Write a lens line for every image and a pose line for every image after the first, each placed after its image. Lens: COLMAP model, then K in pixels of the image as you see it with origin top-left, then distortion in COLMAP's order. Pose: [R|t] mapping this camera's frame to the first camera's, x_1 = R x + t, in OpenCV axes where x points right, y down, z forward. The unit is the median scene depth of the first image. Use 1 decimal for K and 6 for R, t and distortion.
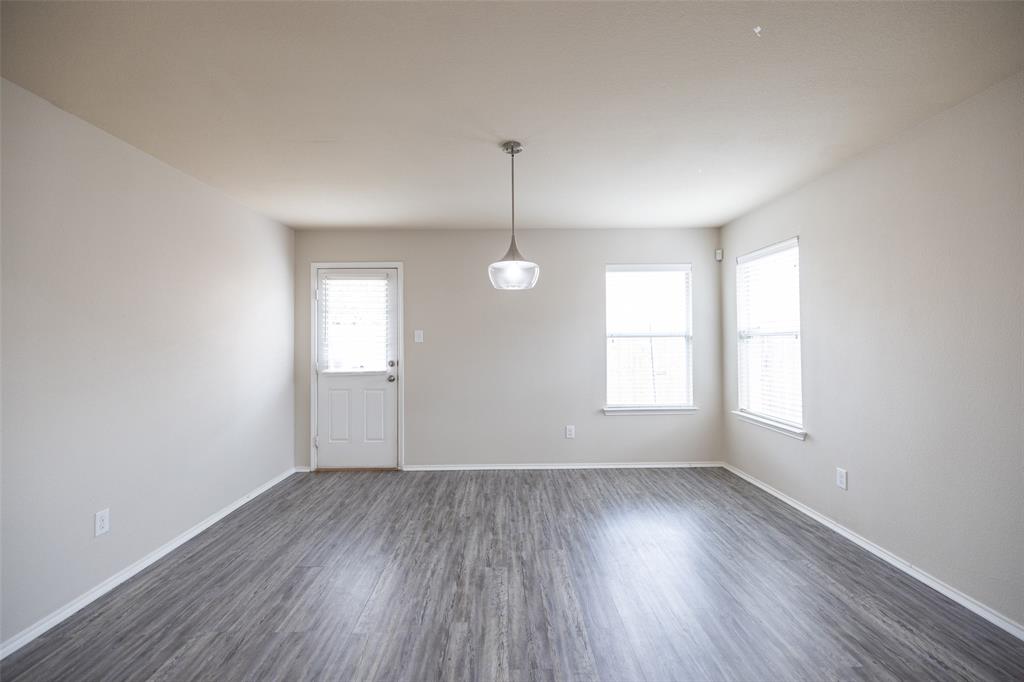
lens RADIAL K [[439.2, 0, 510.5], [0, 439.2, 331.0], [0, 0, 1]] dist [0.000086, 0.000354]
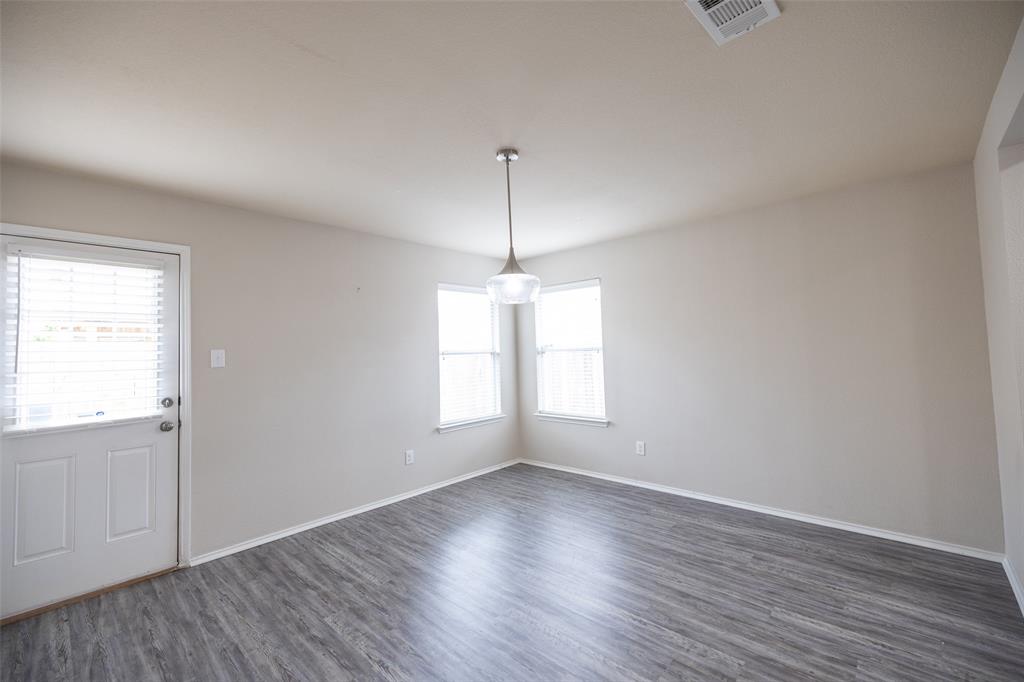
lens RADIAL K [[428.2, 0, 509.6], [0, 428.2, 332.6], [0, 0, 1]] dist [0.002279, 0.000387]
pose [[0.692011, 0.019601, 0.721621, -0.418352], [0.009387, 0.999302, -0.036145, 0.000377], [-0.721826, 0.031786, 0.691344, 0.233208]]
